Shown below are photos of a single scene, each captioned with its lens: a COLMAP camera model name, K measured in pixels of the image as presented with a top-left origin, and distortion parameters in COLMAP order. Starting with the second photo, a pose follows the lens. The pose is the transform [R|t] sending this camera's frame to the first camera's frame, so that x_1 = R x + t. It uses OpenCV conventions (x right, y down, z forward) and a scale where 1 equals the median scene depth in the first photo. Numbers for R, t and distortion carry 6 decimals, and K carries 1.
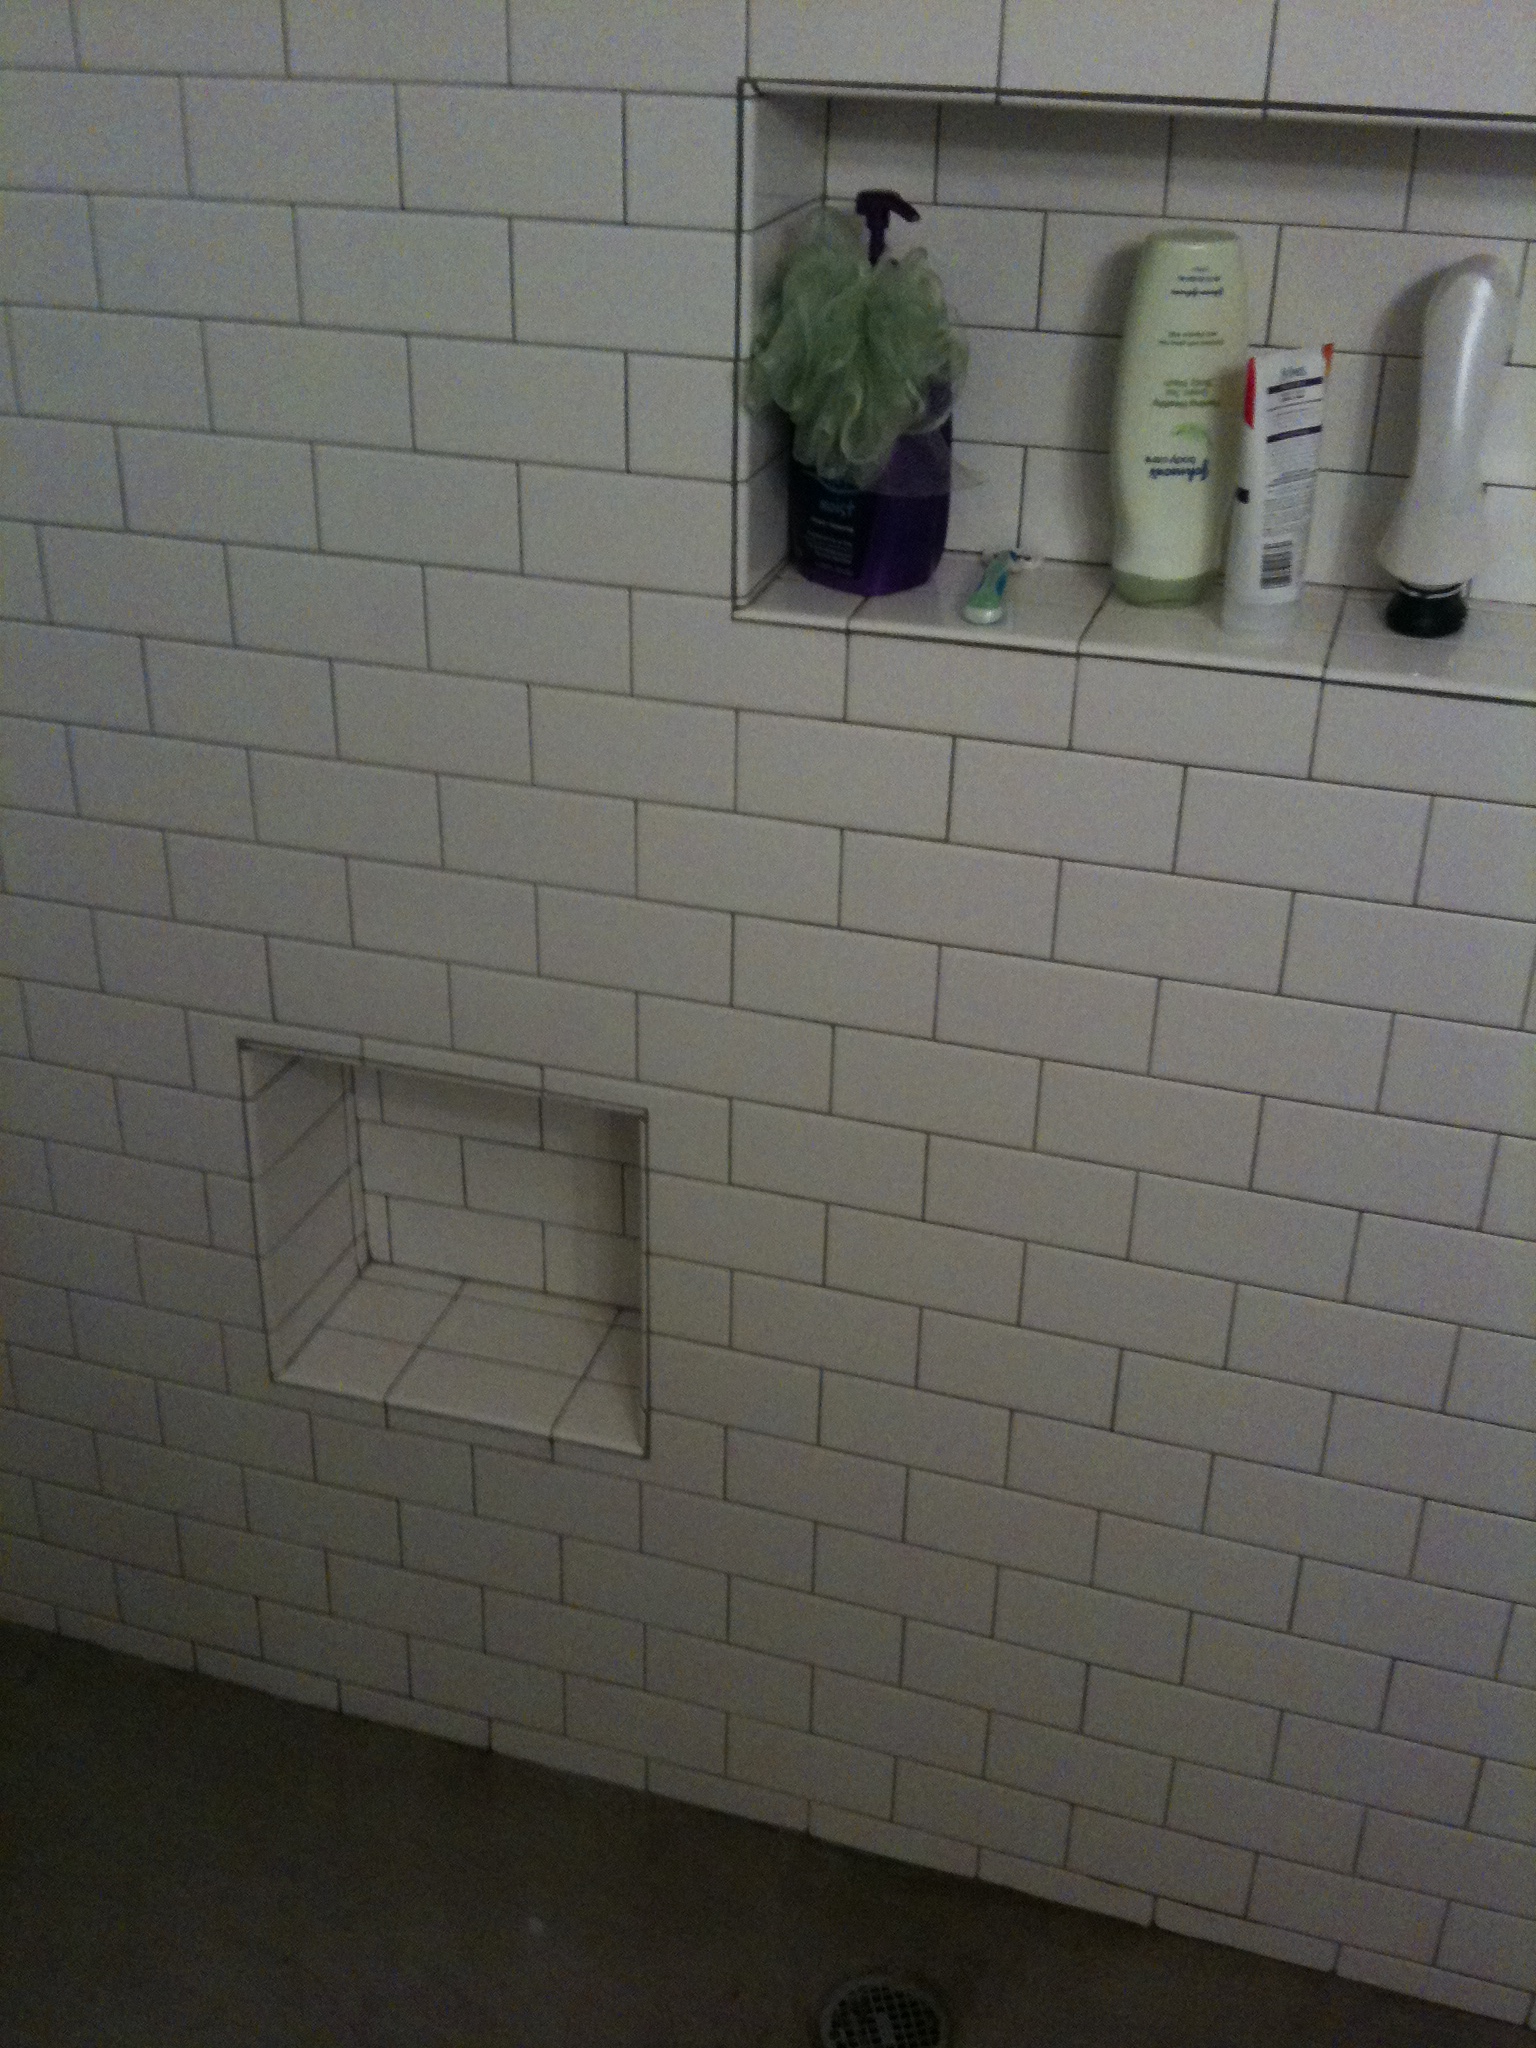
lens RADIAL K [[2197.4, 0, 768.0], [0, 2197.4, 1024.0], [0, 0, 1]] dist [0.149429, -0.490455]
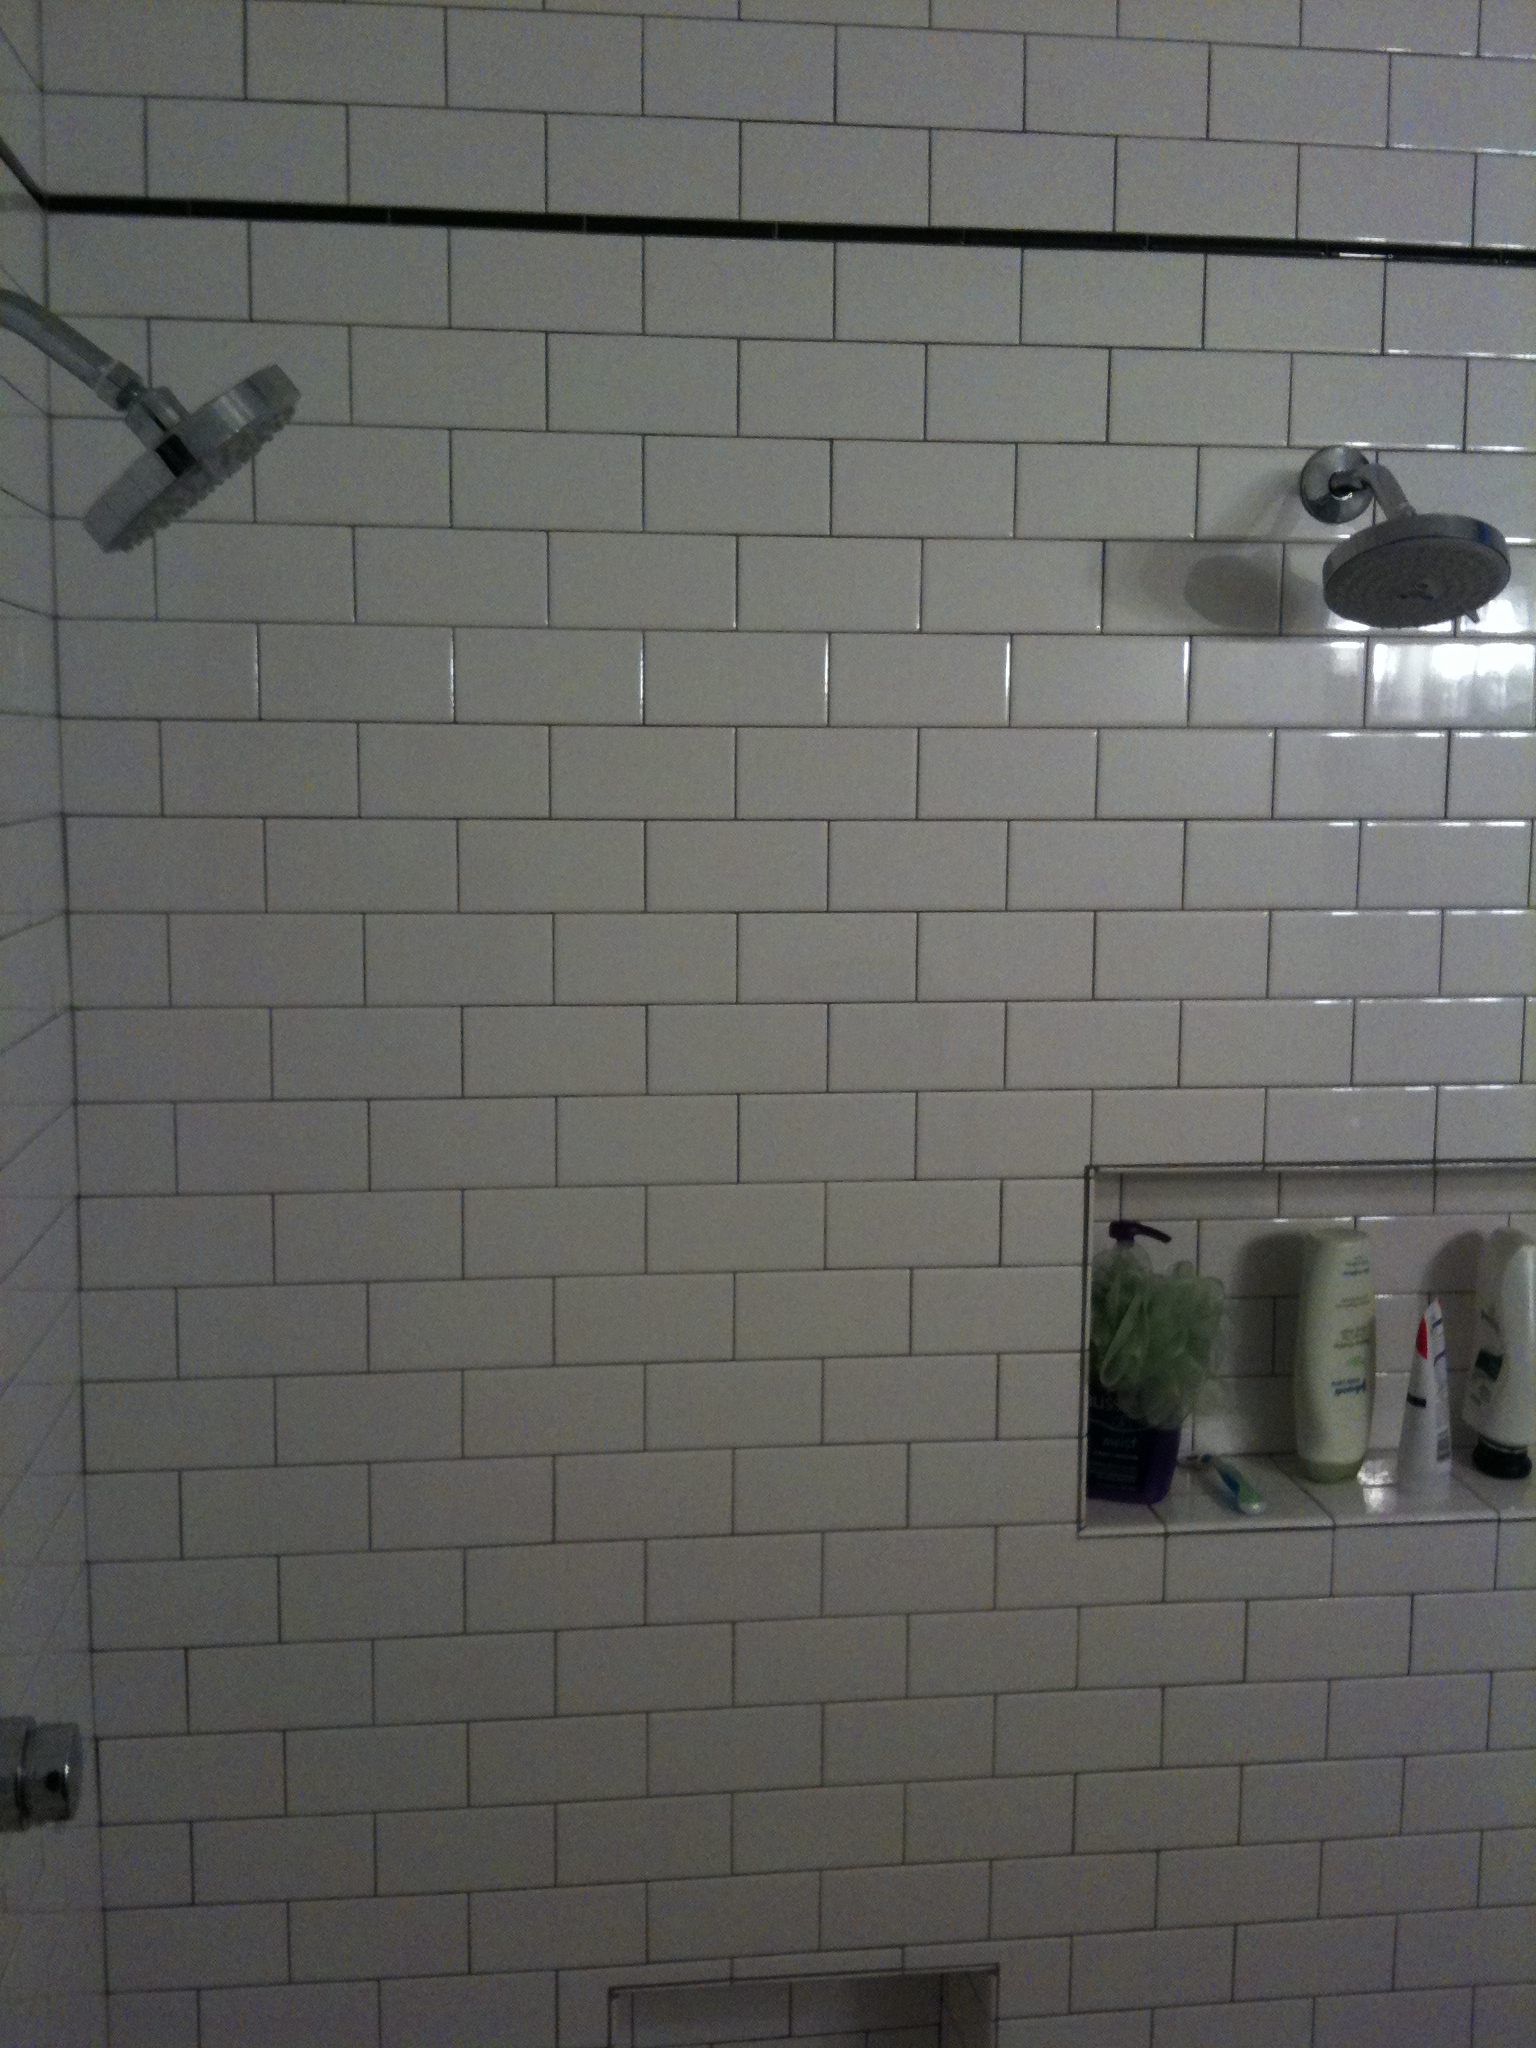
lens RADIAL K [[2197.4, 0, 768.0], [0, 2197.4, 1024.0], [0, 0, 1]] dist [0.149429, -0.490455]
pose [[0.904036, -0.061828, 0.422961, -0.727554], [0.202512, 0.933342, -0.296414, -0.117082], [-0.376440, 0.353624, 0.856296, -0.165005]]
